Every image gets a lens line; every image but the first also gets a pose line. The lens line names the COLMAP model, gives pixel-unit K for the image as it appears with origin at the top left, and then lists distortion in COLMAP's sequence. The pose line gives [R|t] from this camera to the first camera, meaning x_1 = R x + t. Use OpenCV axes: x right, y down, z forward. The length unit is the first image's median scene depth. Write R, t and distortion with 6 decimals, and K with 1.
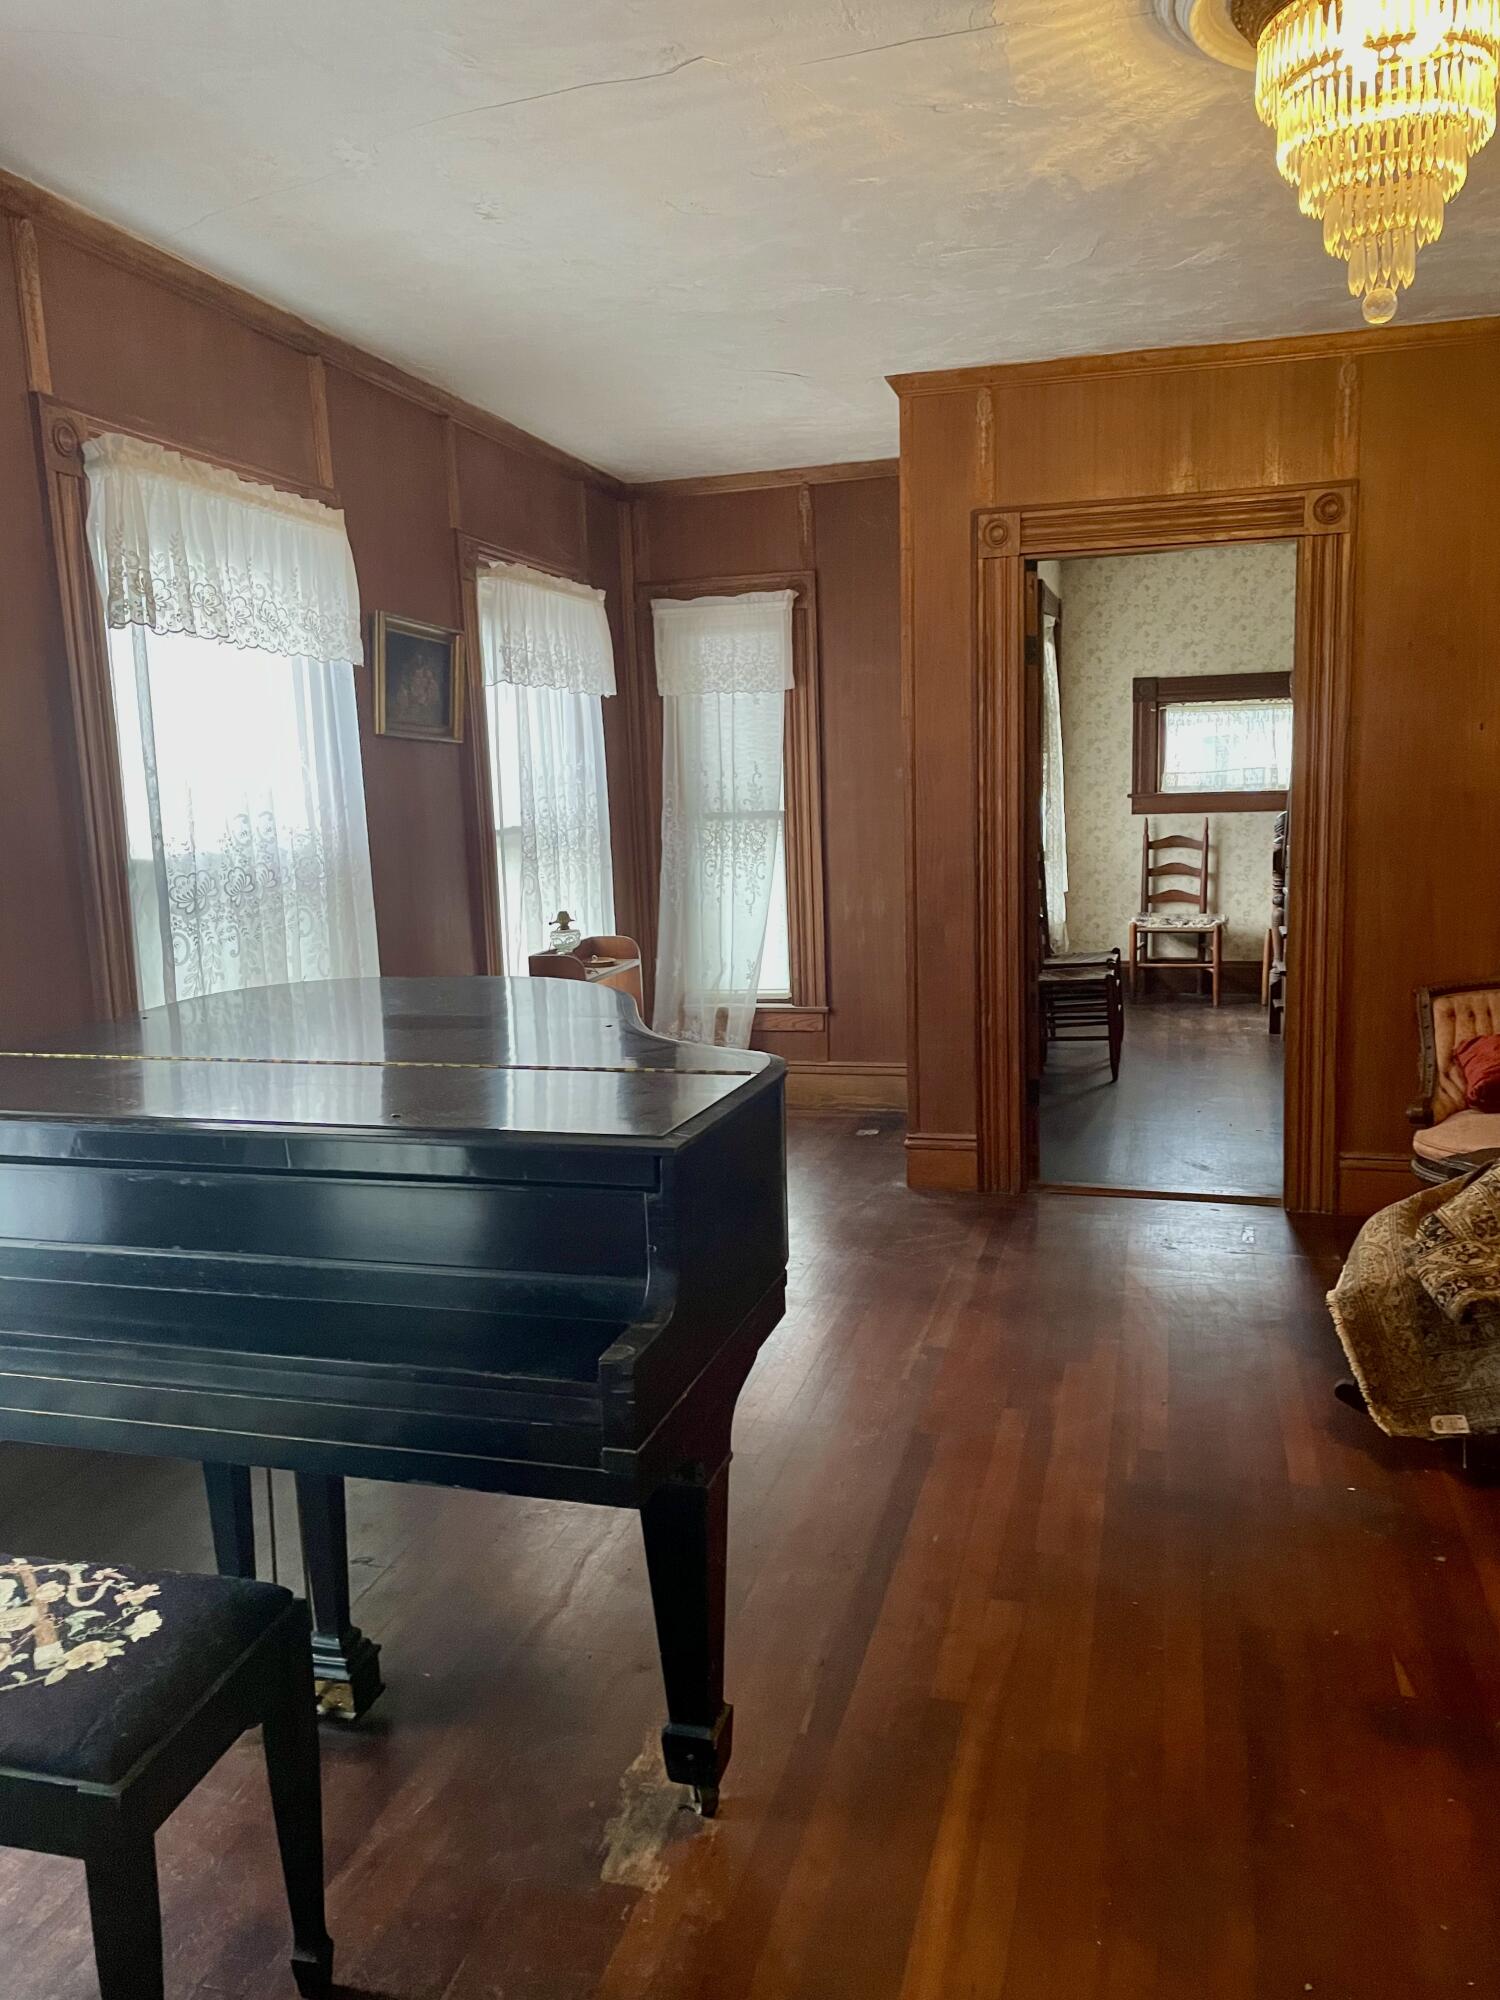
lens RADIAL K [[1494.0, 0, 740.8], [0, 1494.0, 979.4], [0, 0, 1]] dist [0.068894, -0.085329]
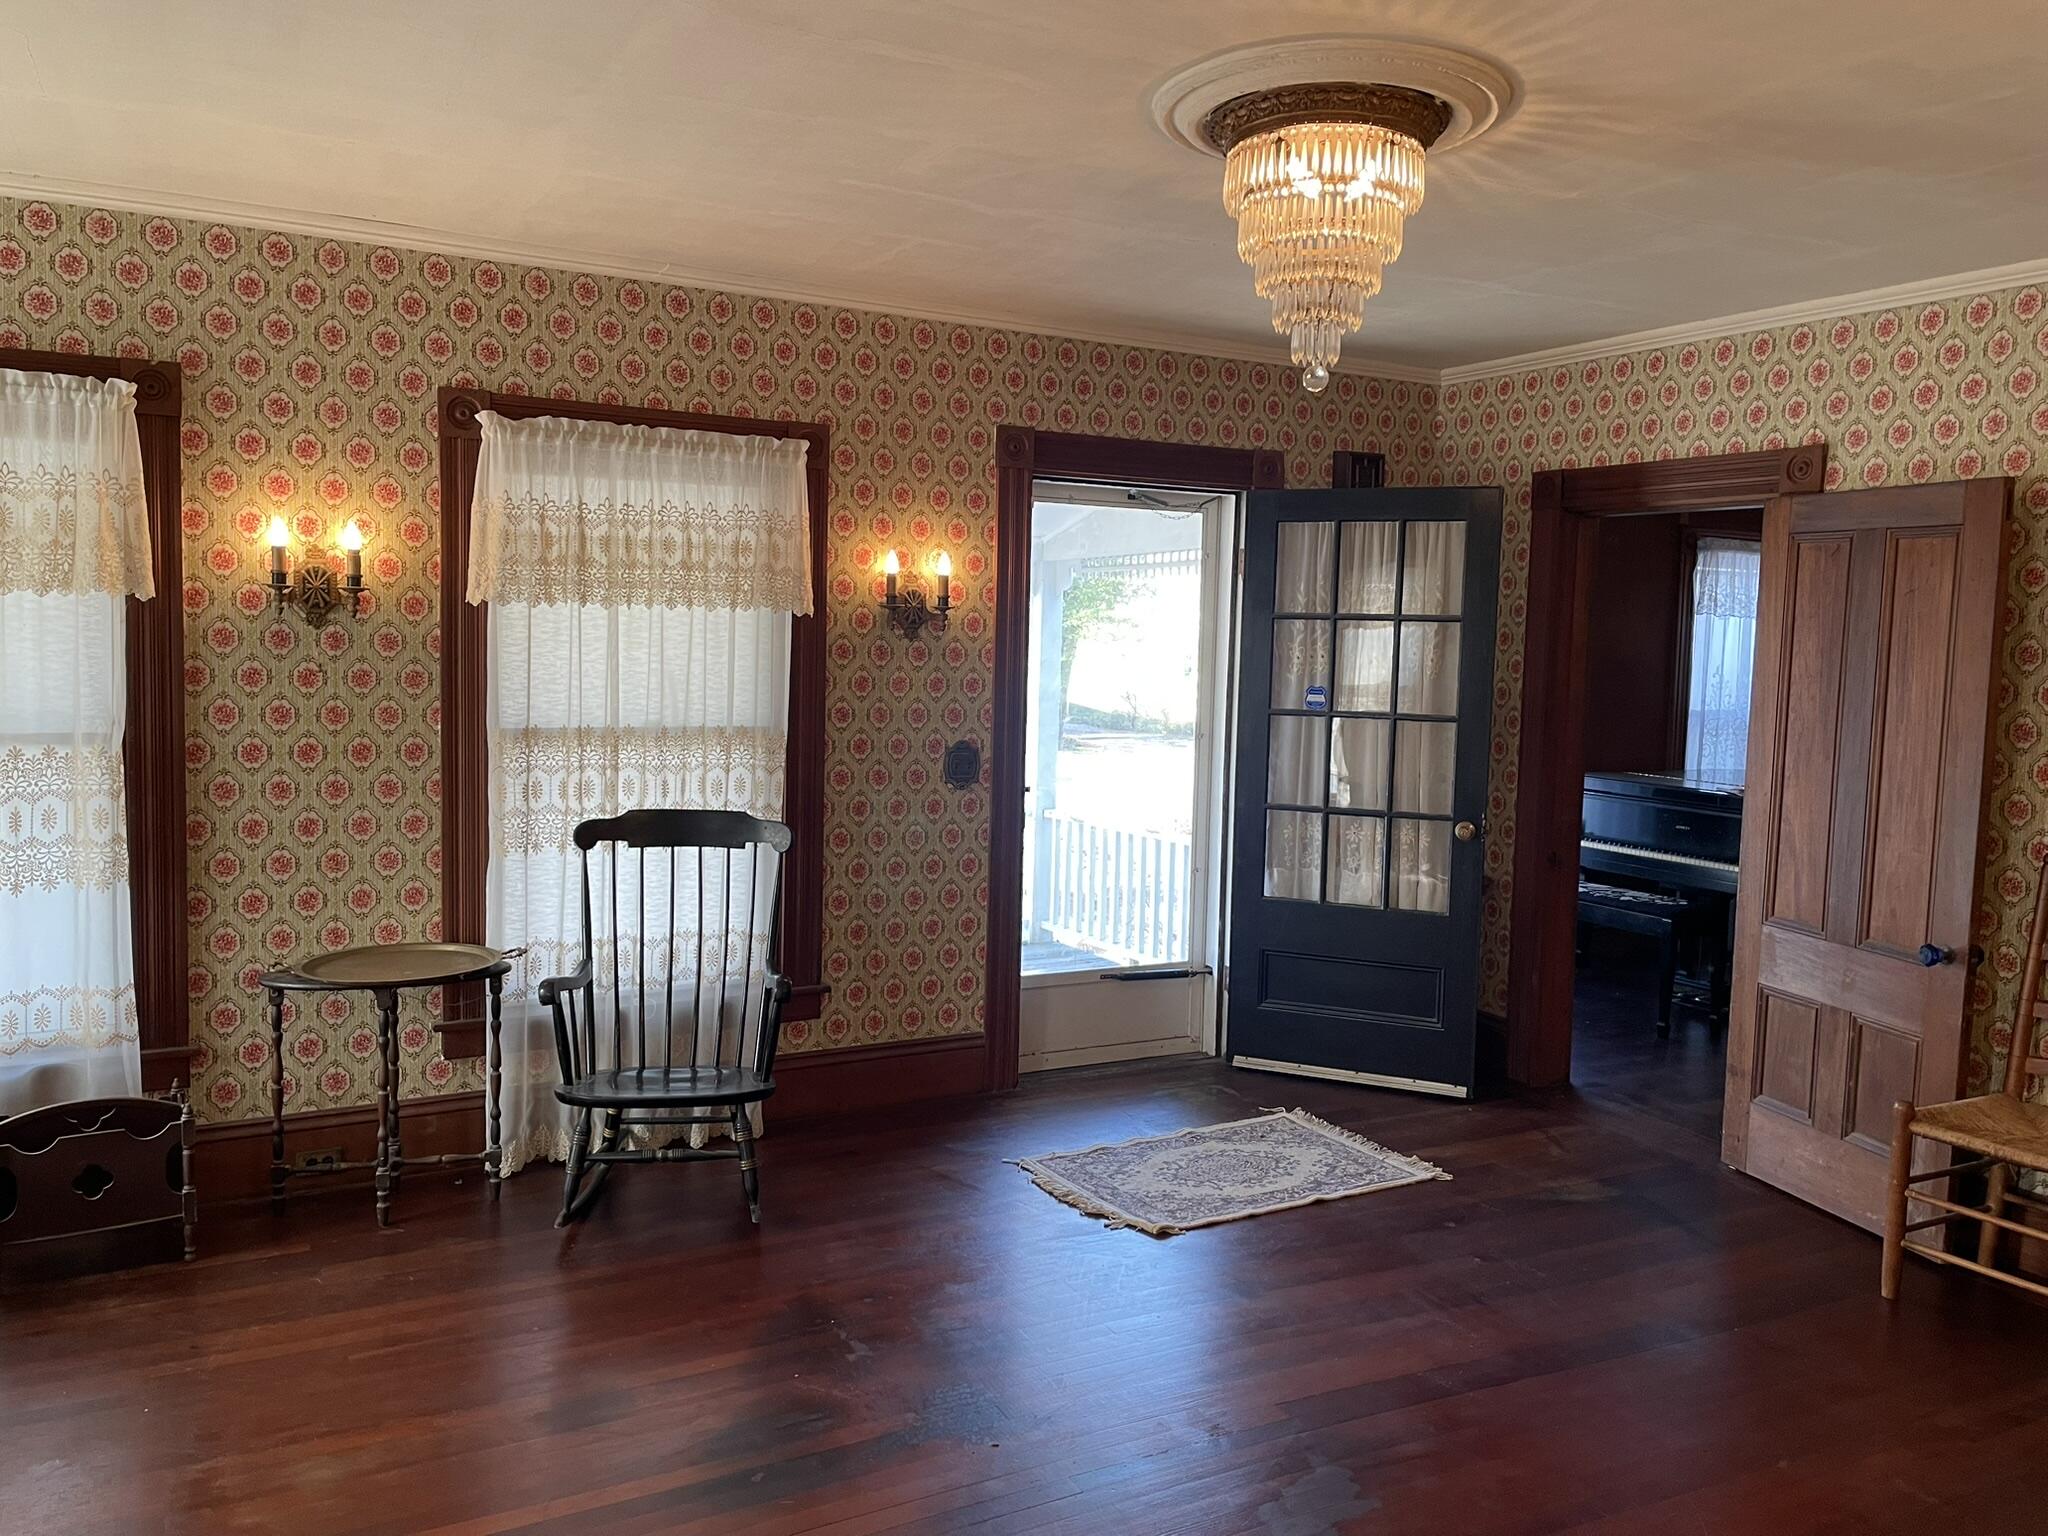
lens RADIAL K [[1529.9, 0, 1020.0], [0, 1529.9, 765.7], [0, 0, 1]] dist [0.068894, -0.085329]
pose [[0.695800, 0.103062, -0.710803, 0.595920], [-0.158930, 0.987212, -0.012436, 0.206984], [0.700431, 0.121621, 0.703281, -1.430456]]
